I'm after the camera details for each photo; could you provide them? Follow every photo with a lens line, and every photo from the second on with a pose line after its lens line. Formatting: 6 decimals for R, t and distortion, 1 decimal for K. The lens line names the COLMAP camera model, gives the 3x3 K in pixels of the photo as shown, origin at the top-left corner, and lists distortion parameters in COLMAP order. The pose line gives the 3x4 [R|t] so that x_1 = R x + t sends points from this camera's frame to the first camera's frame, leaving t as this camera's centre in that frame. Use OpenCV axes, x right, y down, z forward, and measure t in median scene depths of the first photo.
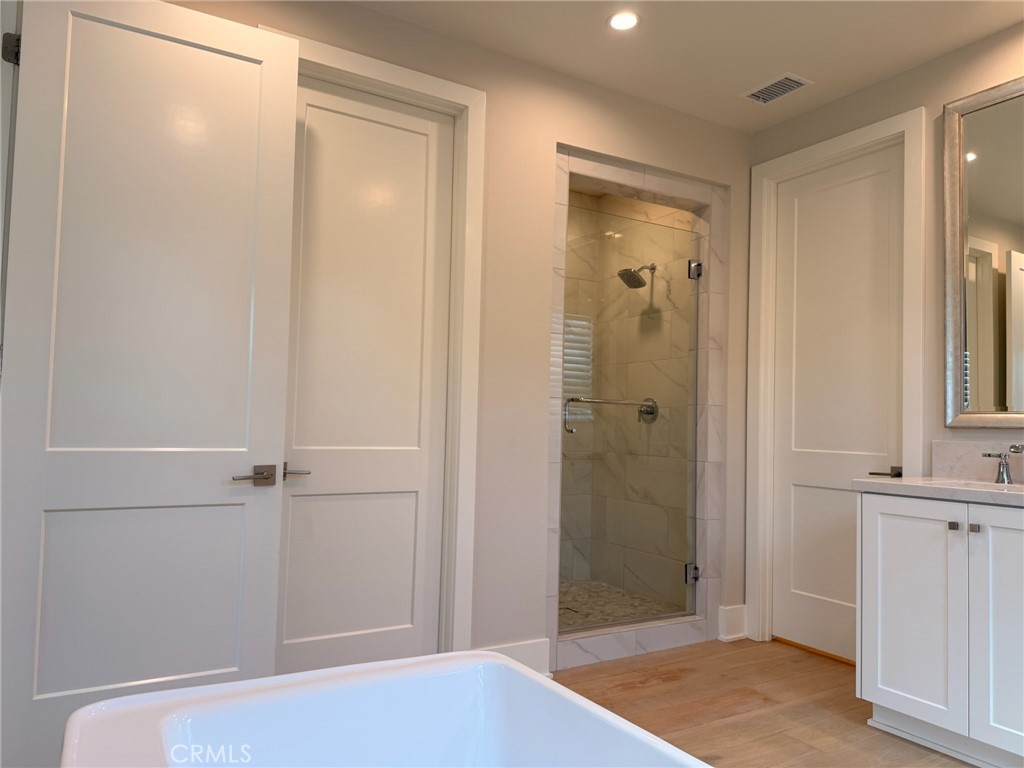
lens RADIAL K [[726.5, 0, 513.6], [0, 726.5, 388.9], [0, 0, 1]] dist [0.074640, -0.101642]
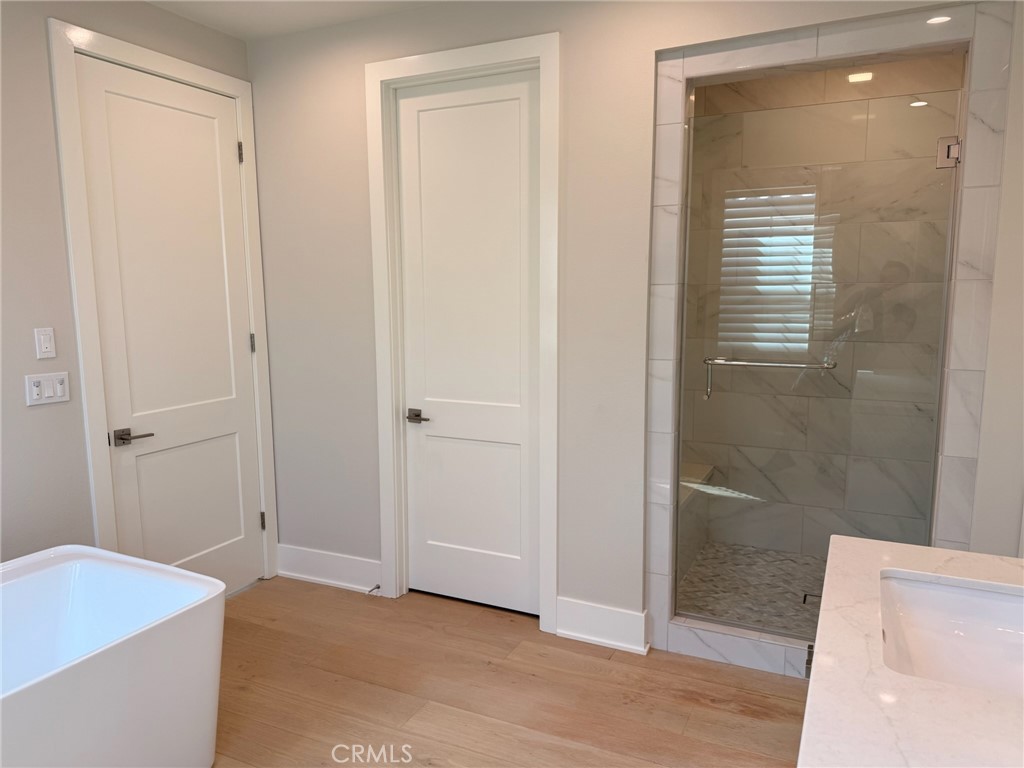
lens RADIAL K [[717.2, 0, 508.3], [0, 717.2, 389.1], [0, 0, 1]] dist [0.114561, -0.168621]
pose [[0.537581, 0.089406, -0.838459, 0.655144], [0.064159, 0.987143, 0.146396, -0.087611], [0.840767, -0.132495, 0.524934, 0.362029]]
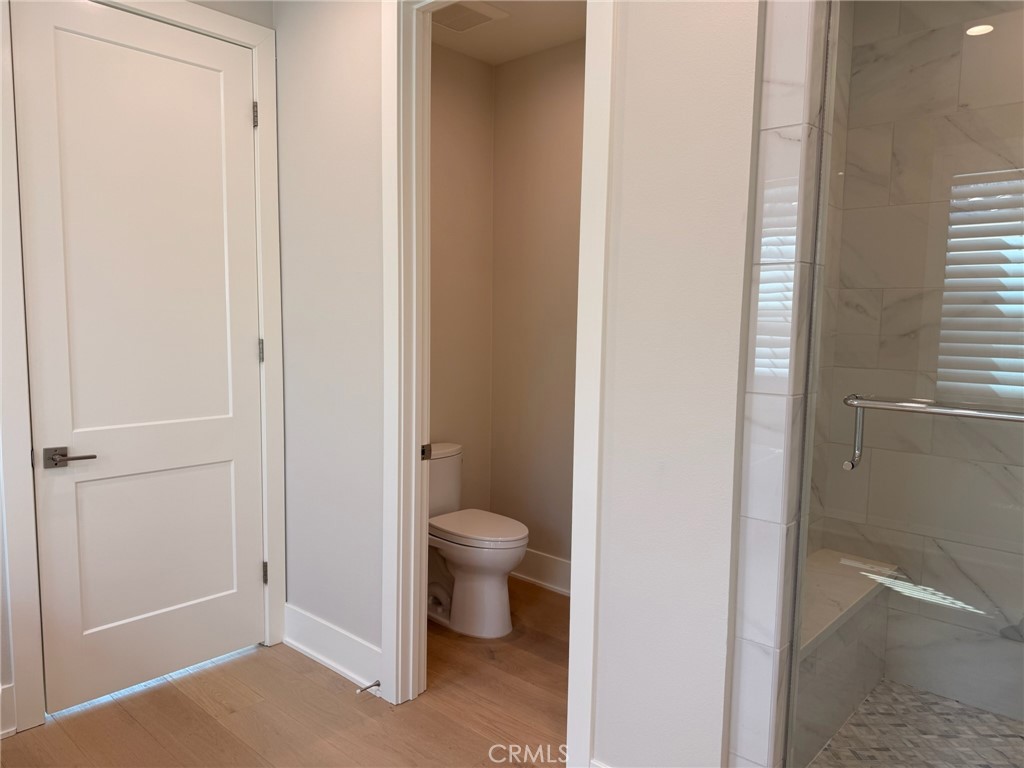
lens RADIAL K [[731.7, 0, 511.3], [0, 731.7, 392.2], [0, 0, 1]] dist [-0.003378, 0.004801]
pose [[0.281526, 0.078371, -0.956348, 0.471523], [0.040734, 0.994785, 0.093512, -0.043426], [0.958689, -0.065282, 0.276865, 0.646964]]
